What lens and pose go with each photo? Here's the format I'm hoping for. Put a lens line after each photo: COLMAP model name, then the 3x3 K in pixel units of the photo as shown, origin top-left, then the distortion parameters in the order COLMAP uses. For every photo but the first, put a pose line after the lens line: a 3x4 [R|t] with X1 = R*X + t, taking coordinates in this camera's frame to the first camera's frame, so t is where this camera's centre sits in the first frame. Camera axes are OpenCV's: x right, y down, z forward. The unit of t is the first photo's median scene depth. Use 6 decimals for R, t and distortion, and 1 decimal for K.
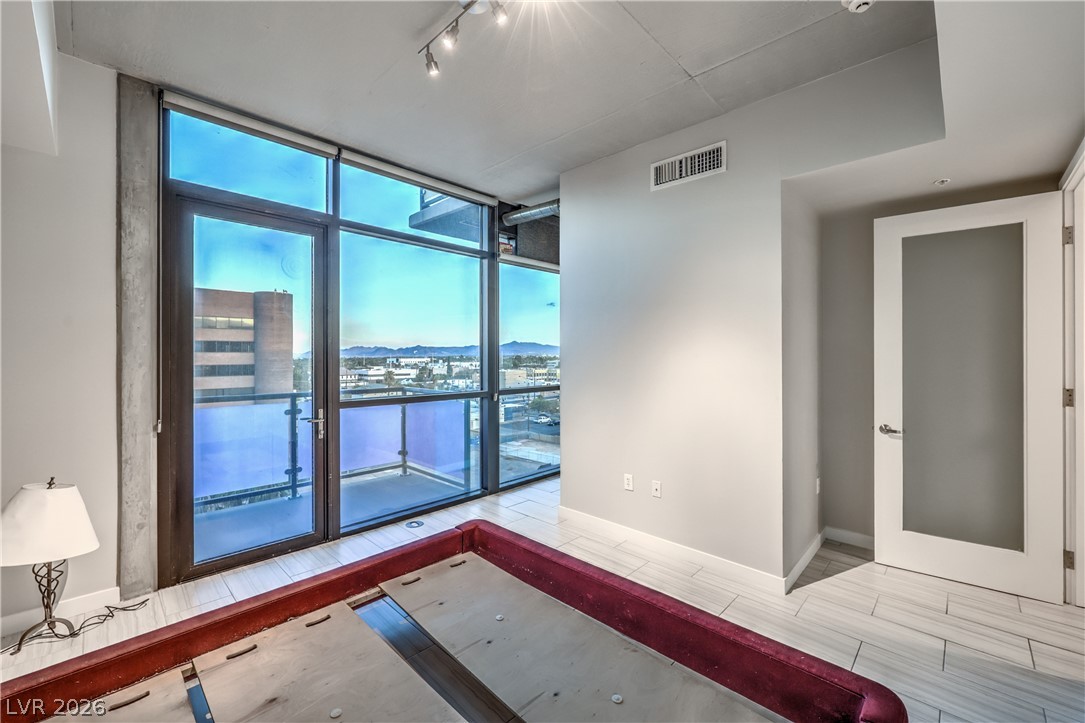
lens RADIAL K [[439.9, 0, 543.7], [0, 439.9, 355.8], [0, 0, 1]] dist [-0.009581, 0.003971]
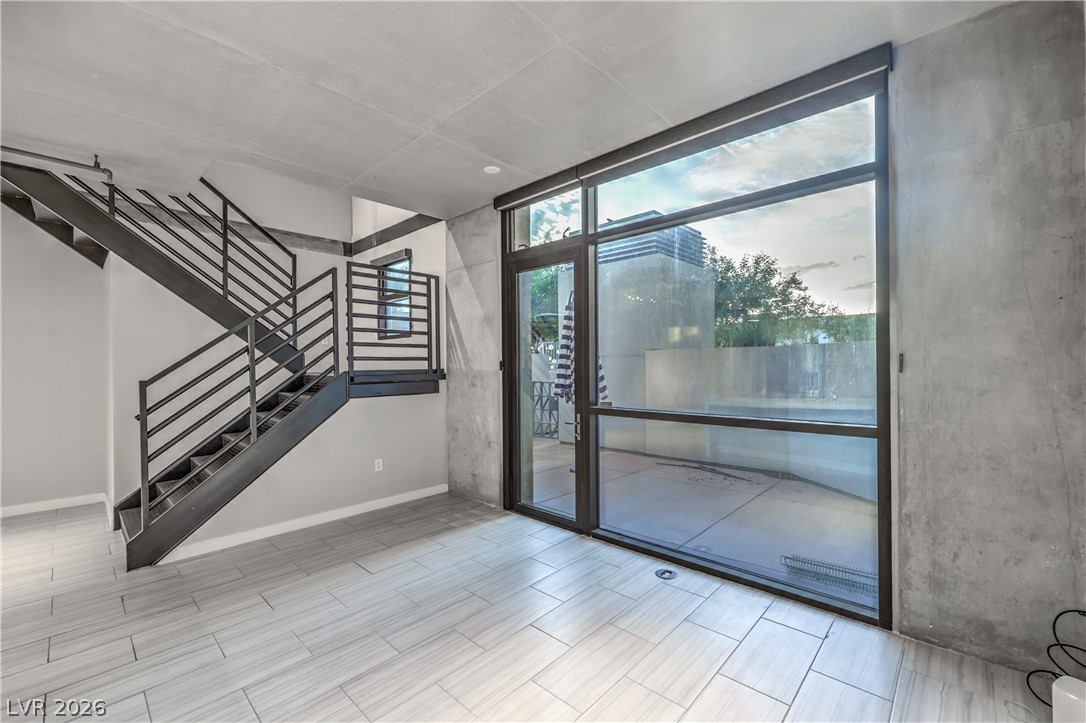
lens RADIAL K [[440.3, 0, 544.3], [0, 440.3, 372.7], [0, 0, 1]] dist [-0.009581, 0.003971]
pose [[0.008839, 0.007429, -0.999933, 0.518072], [-0.003395, 0.999967, 0.007400, 0.010396], [0.999955, 0.003329, 0.008864, 0.764738]]
